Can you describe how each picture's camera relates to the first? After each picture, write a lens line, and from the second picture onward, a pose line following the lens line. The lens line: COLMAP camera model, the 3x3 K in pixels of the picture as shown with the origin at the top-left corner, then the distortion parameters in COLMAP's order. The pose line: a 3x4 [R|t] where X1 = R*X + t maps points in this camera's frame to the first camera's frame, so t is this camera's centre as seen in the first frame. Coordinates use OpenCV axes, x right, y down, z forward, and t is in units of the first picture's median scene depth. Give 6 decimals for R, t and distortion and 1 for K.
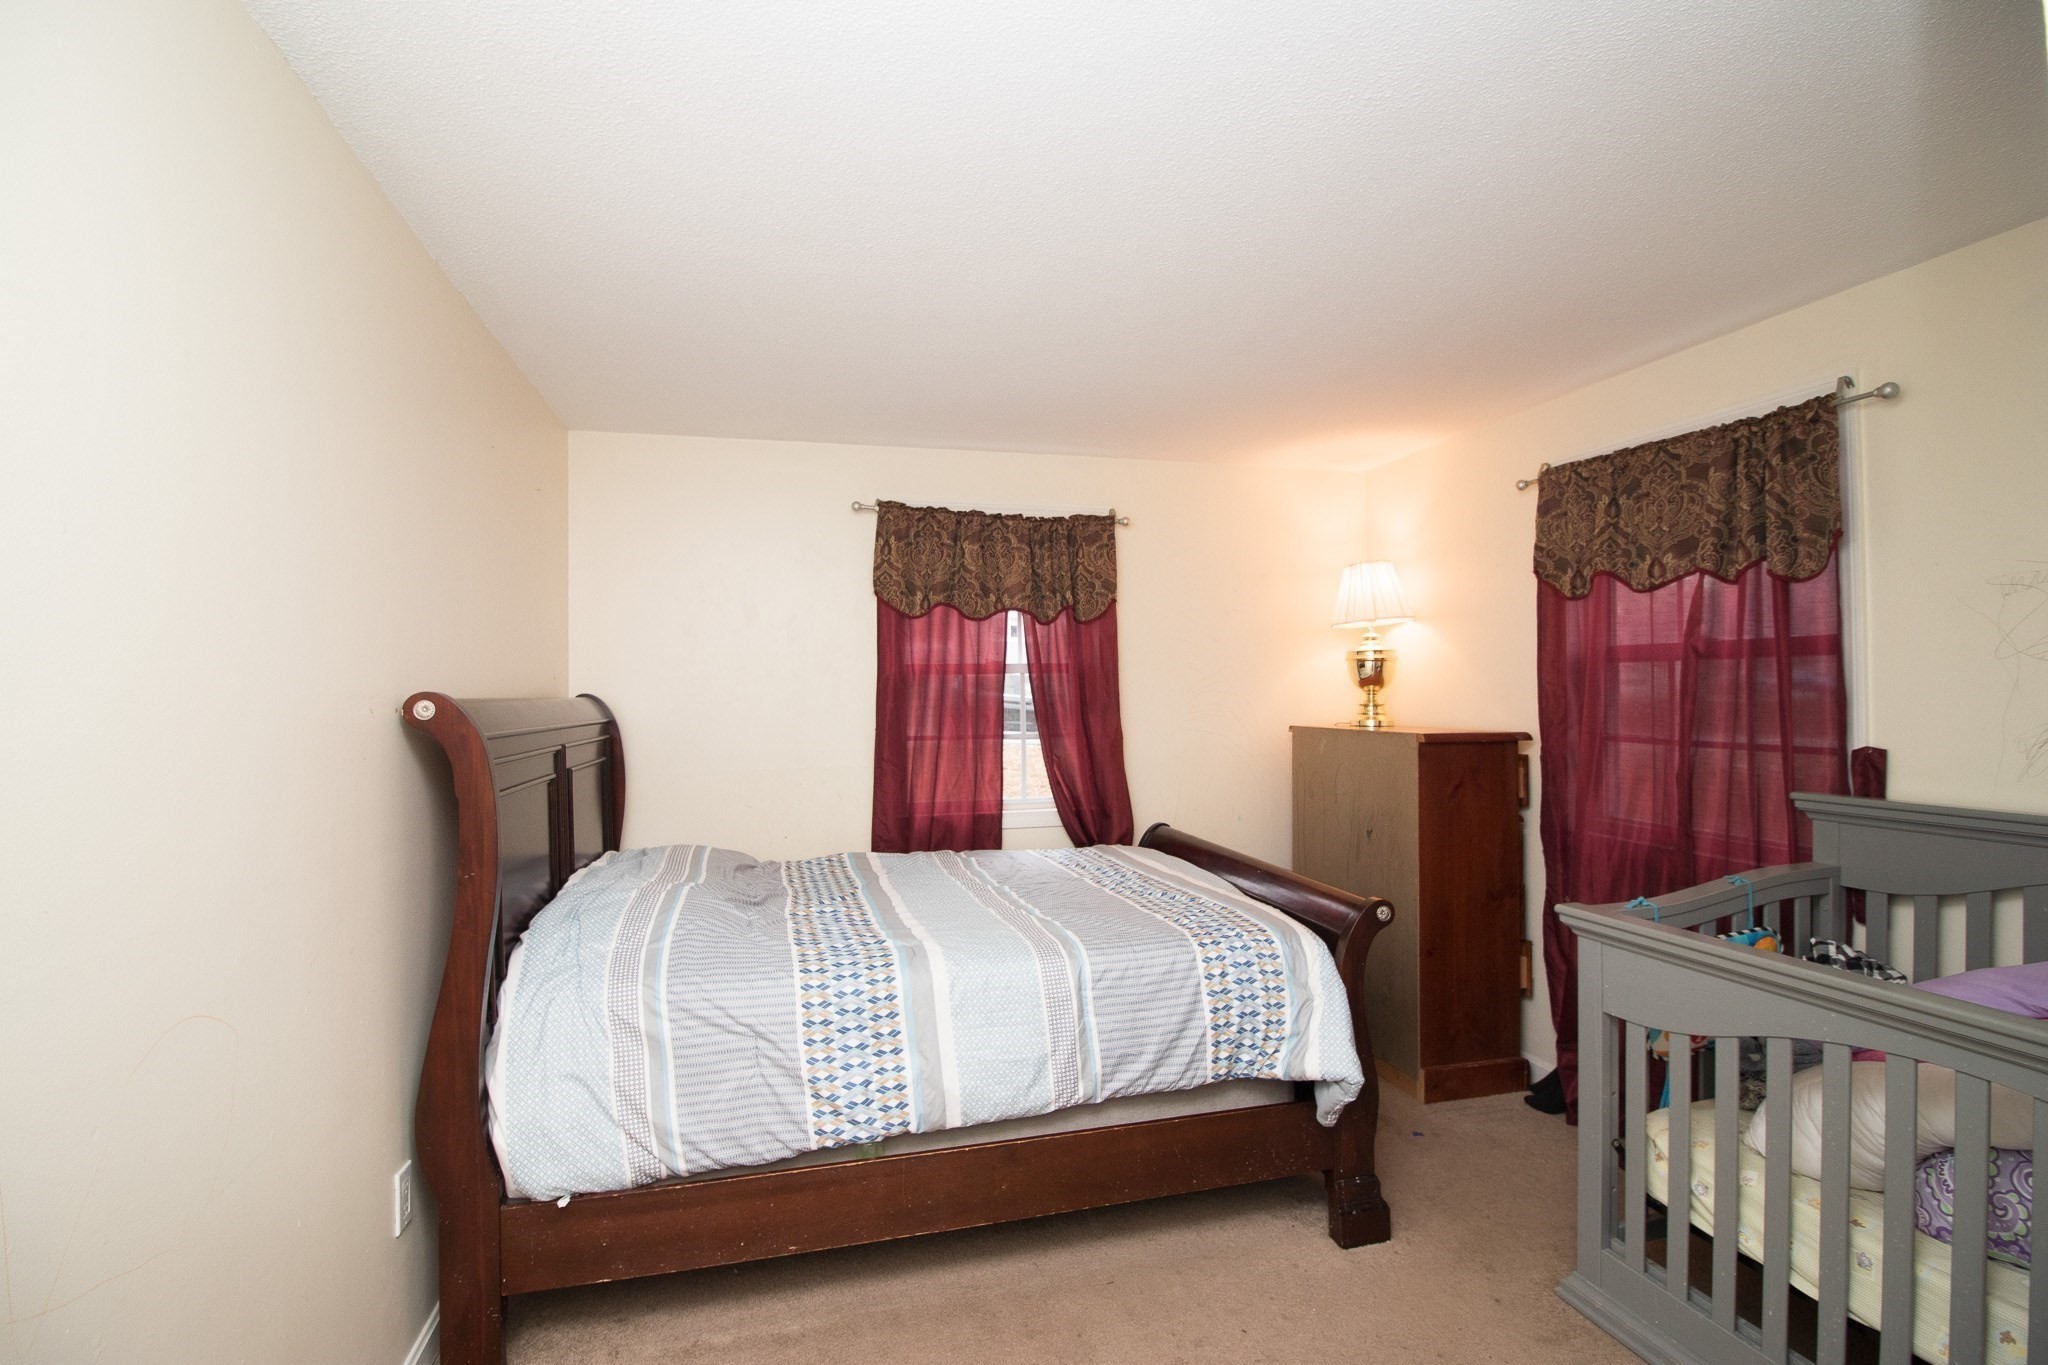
lens RADIAL K [[945.2, 0, 1024.4], [0, 945.2, 684.2], [0, 0, 1]] dist [-0.003913, -0.009074]
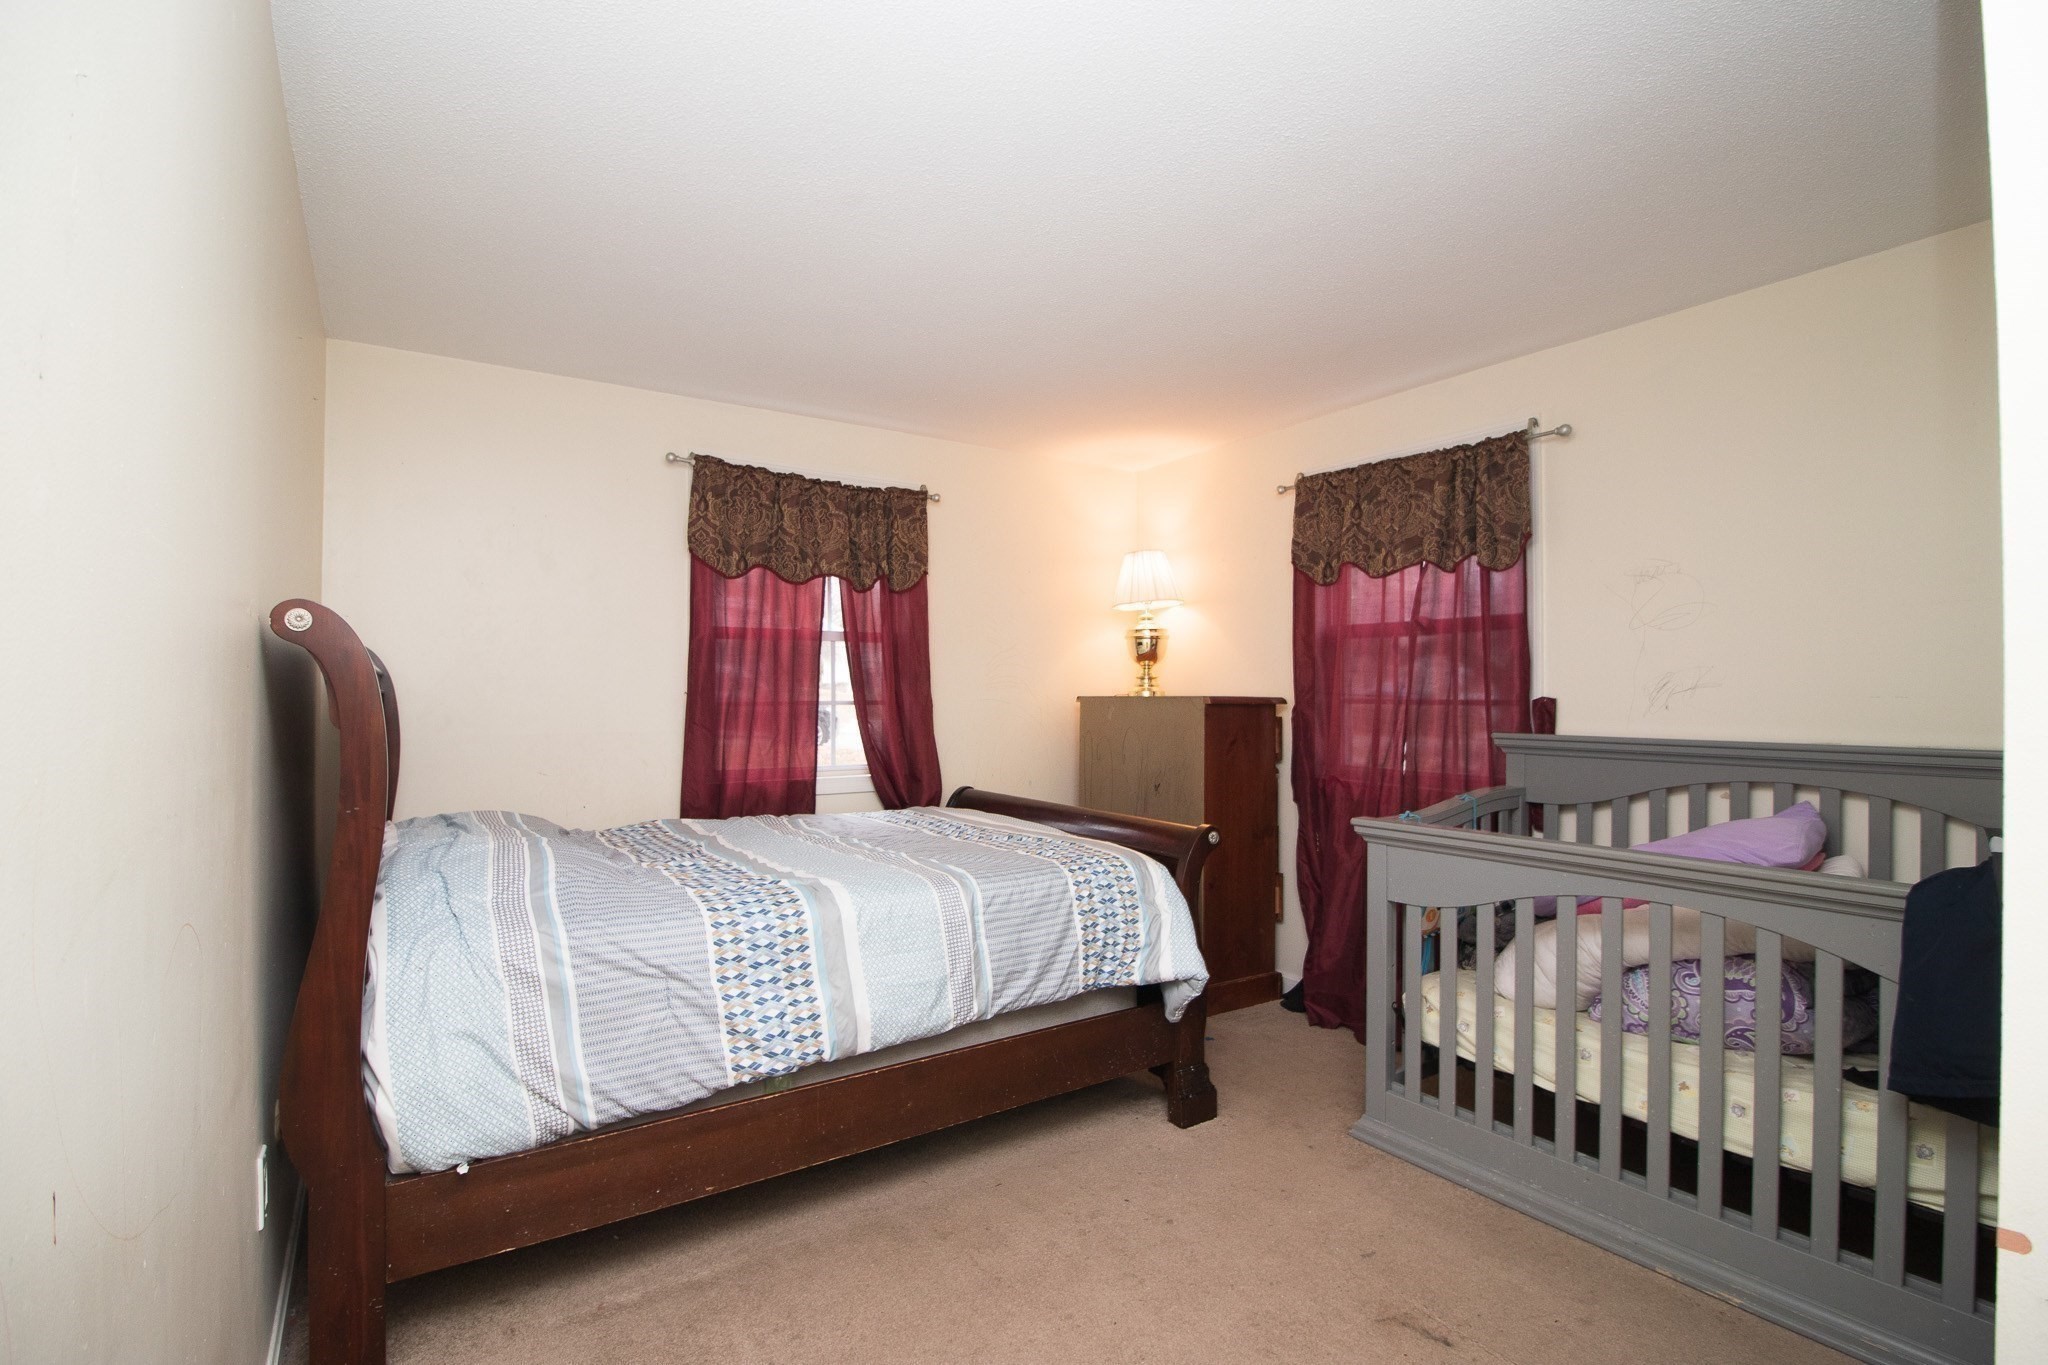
lens RADIAL K [[945.2, 0, 1016.2], [0, 945.2, 689.2], [0, 0, 1]] dist [-0.003913, -0.009074]
pose [[0.945784, 0.014559, 0.324470, -0.240072], [-0.013645, 0.999894, -0.005093, 0.071426], [-0.324510, 0.000389, 0.945882, -0.026075]]
